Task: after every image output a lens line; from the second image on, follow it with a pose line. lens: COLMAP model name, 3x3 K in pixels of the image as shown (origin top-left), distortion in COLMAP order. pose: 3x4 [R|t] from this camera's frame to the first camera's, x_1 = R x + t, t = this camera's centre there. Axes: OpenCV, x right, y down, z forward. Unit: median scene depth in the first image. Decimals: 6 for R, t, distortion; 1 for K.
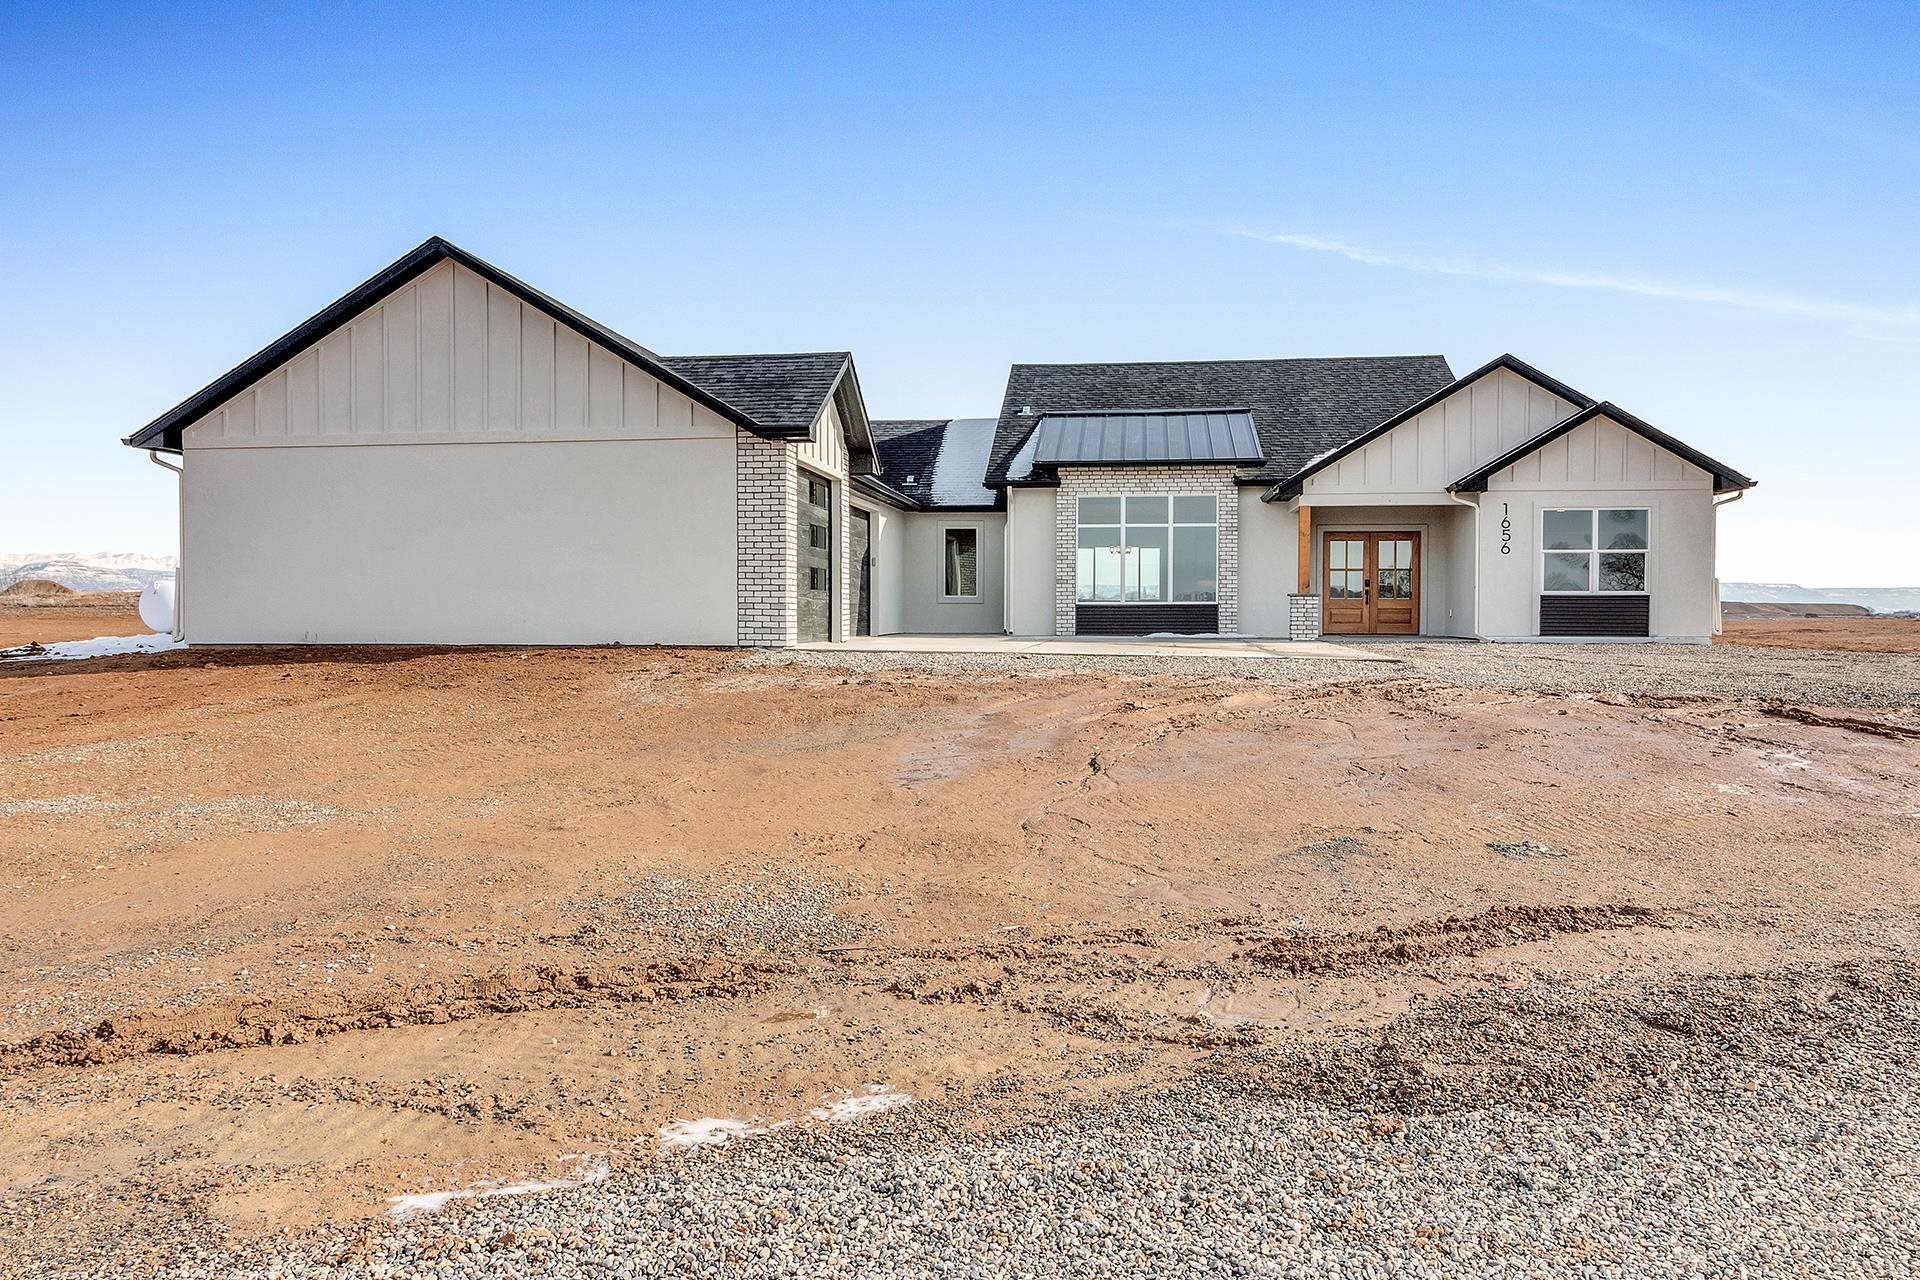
lens RADIAL K [[1311.5, 0, 969.3], [0, 1311.5, 644.5], [0, 0, 1]] dist [-0.005361, -0.001556]
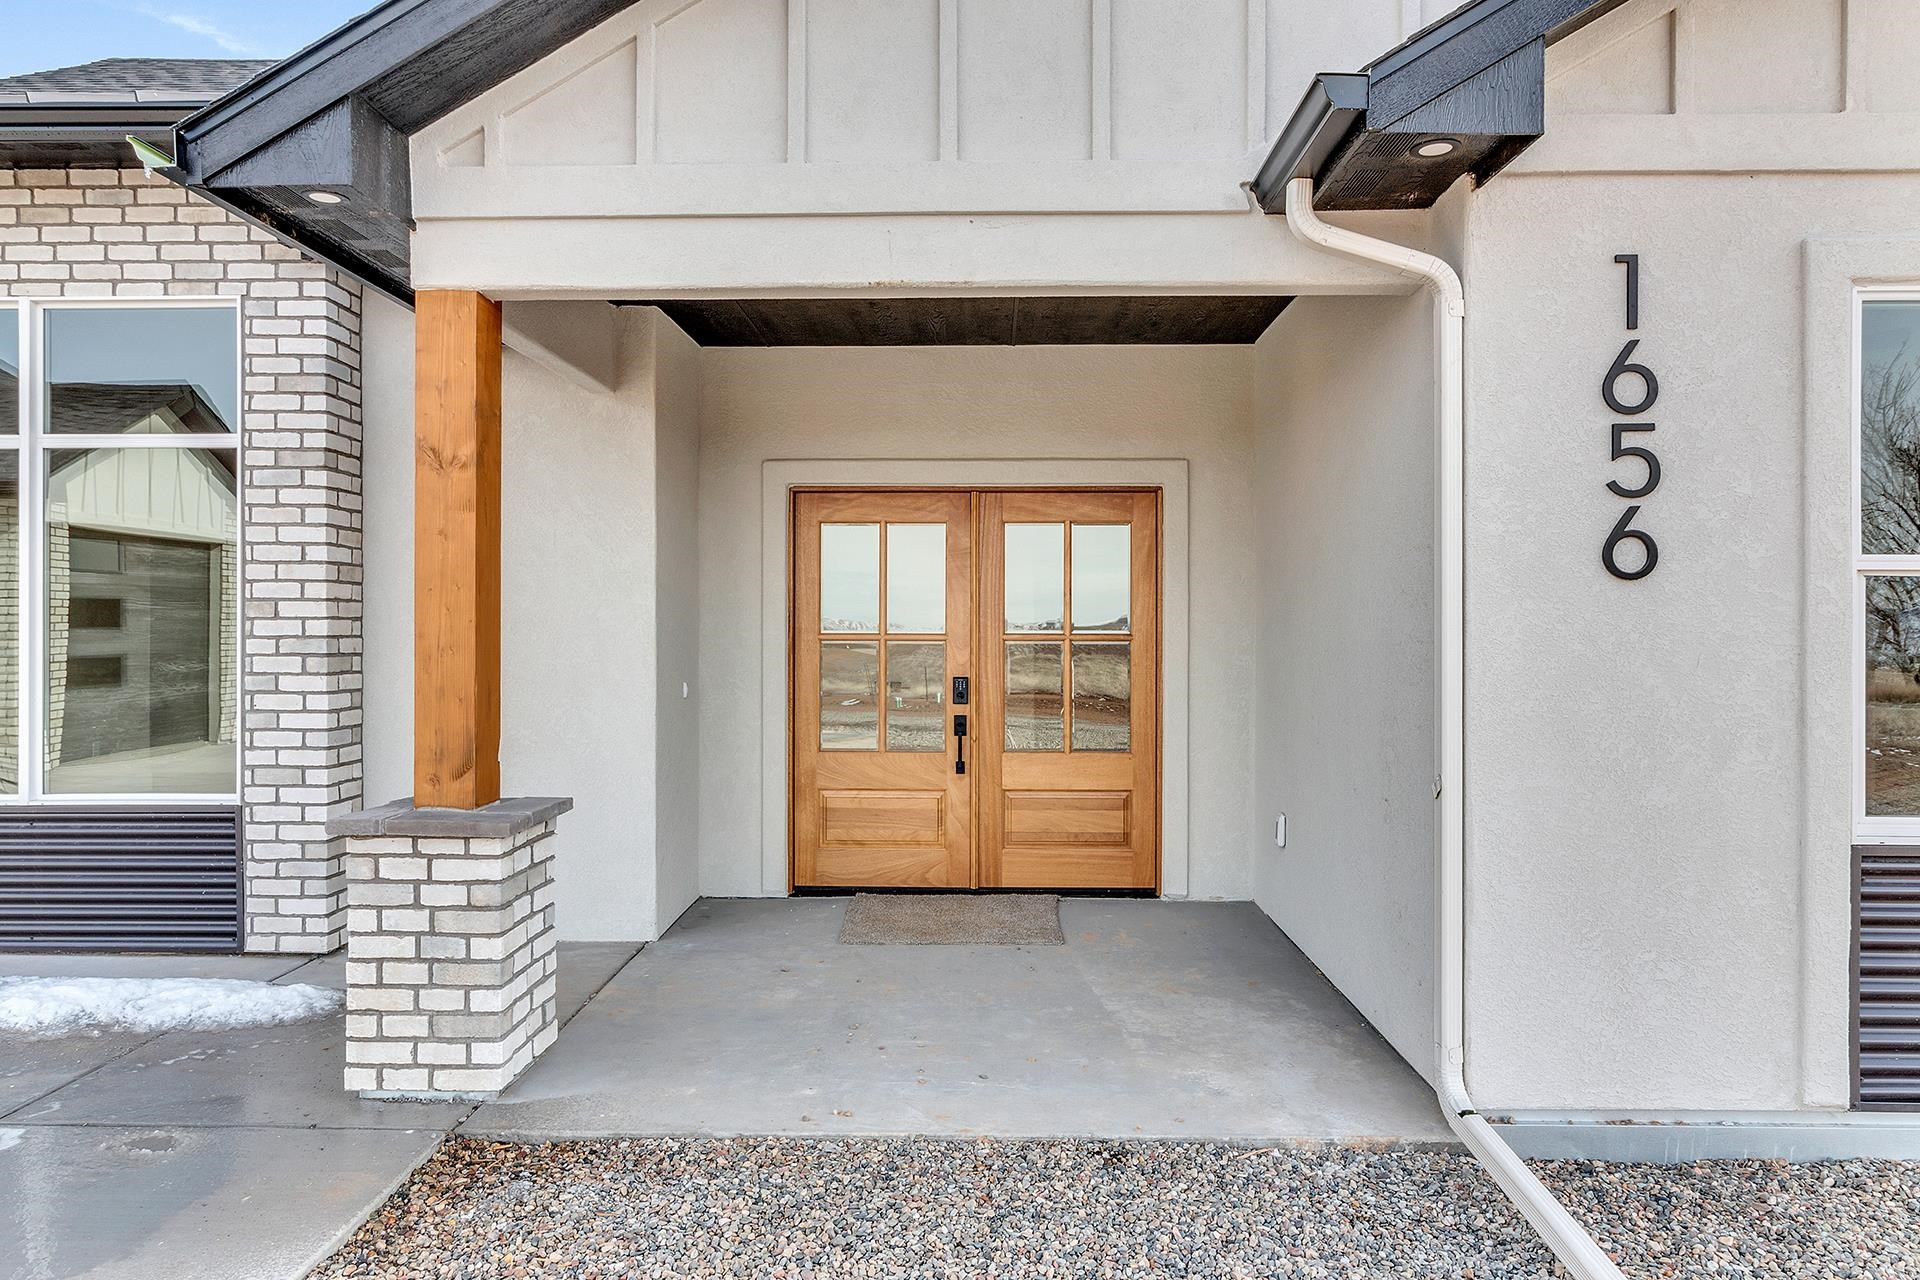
lens RADIAL K [[1260.7, 0, 960.1], [0, 1260.7, 613.6], [0, 0, 1]] dist [0.000332, 0.000385]
pose [[0.993579, -0.000817, 0.113140, 0.313633], [0.004539, 0.999457, -0.032640, -0.060769], [-0.113052, 0.032944, 0.993043, 0.860985]]
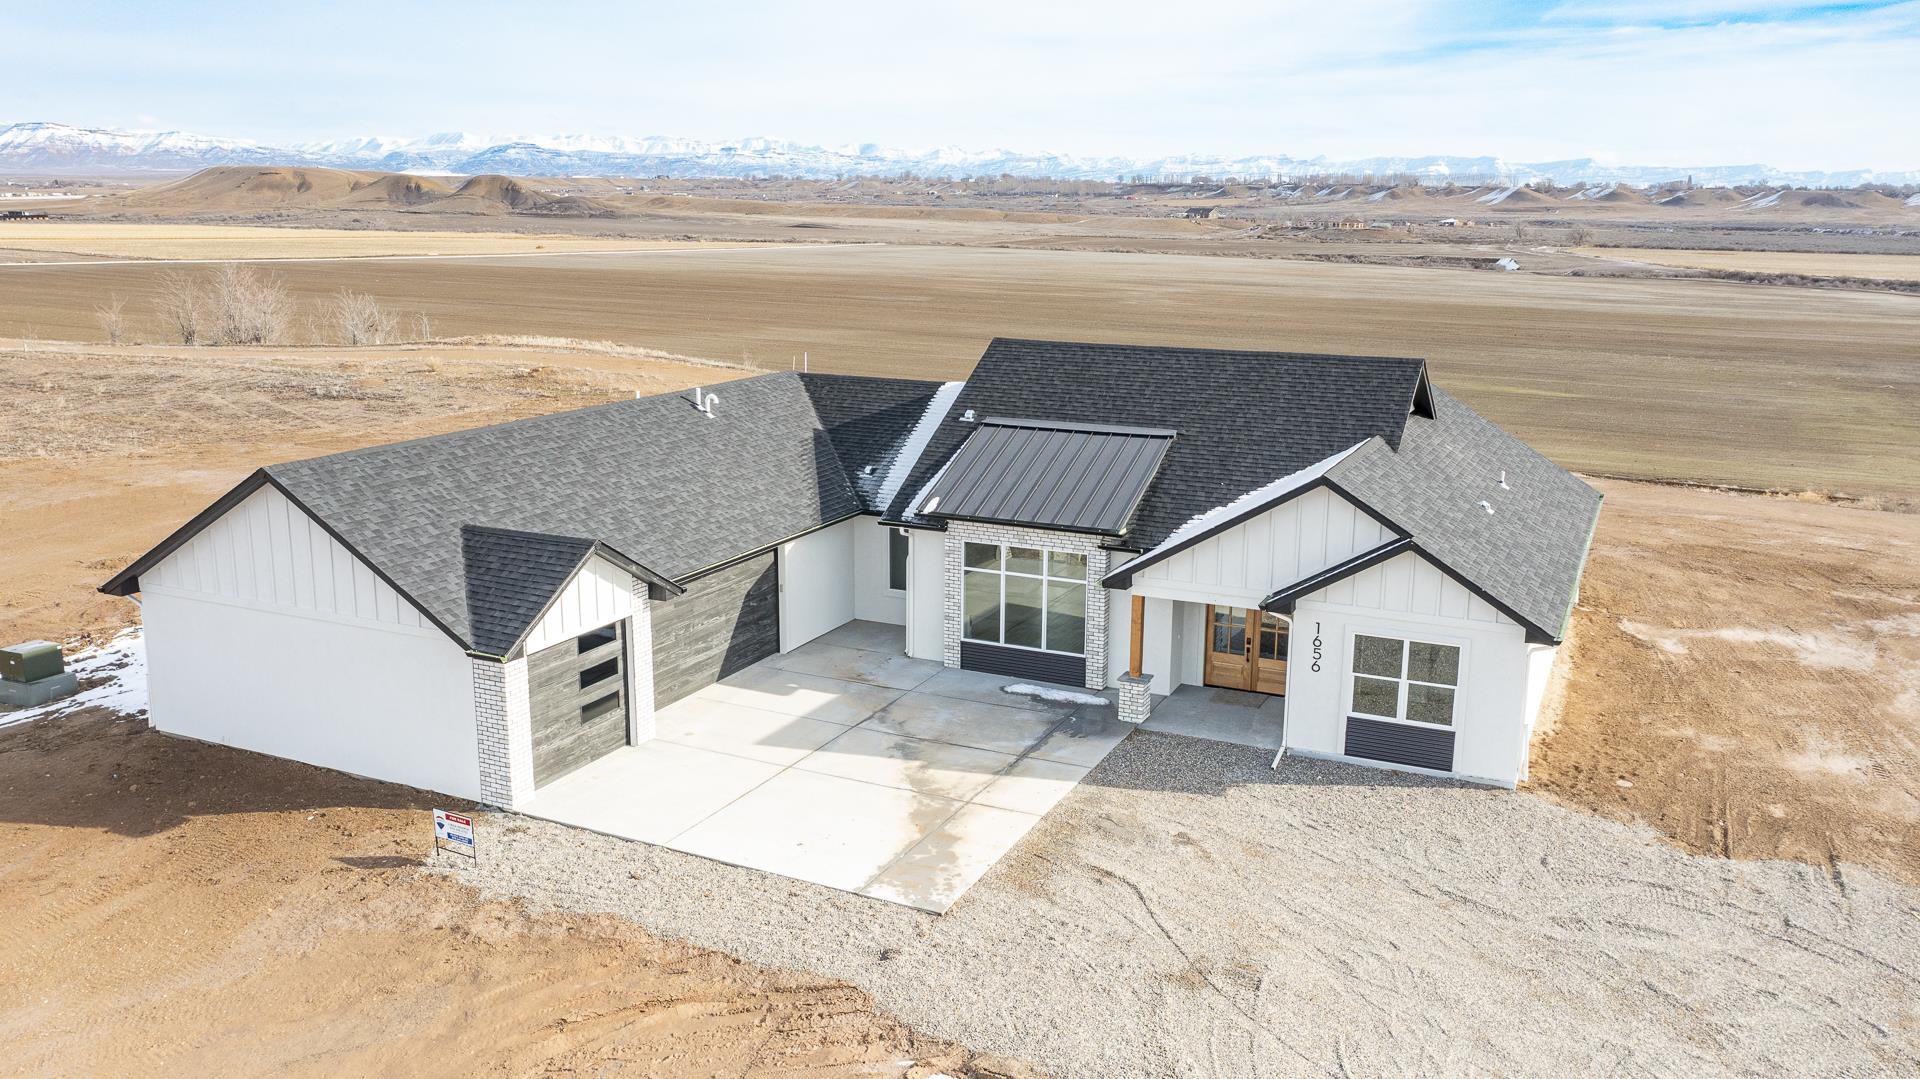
lens RADIAL K [[1469.1, 0, 959.7], [0, 1469.1, 532.6], [0, 0, 1]] dist [-0.008102, 0.002773]
pose [[0.953023, 0.069060, -0.294919, 0.472710], [-0.014946, 0.983197, 0.181933, -0.369616], [0.302528, -0.168979, 0.938042, -0.101076]]
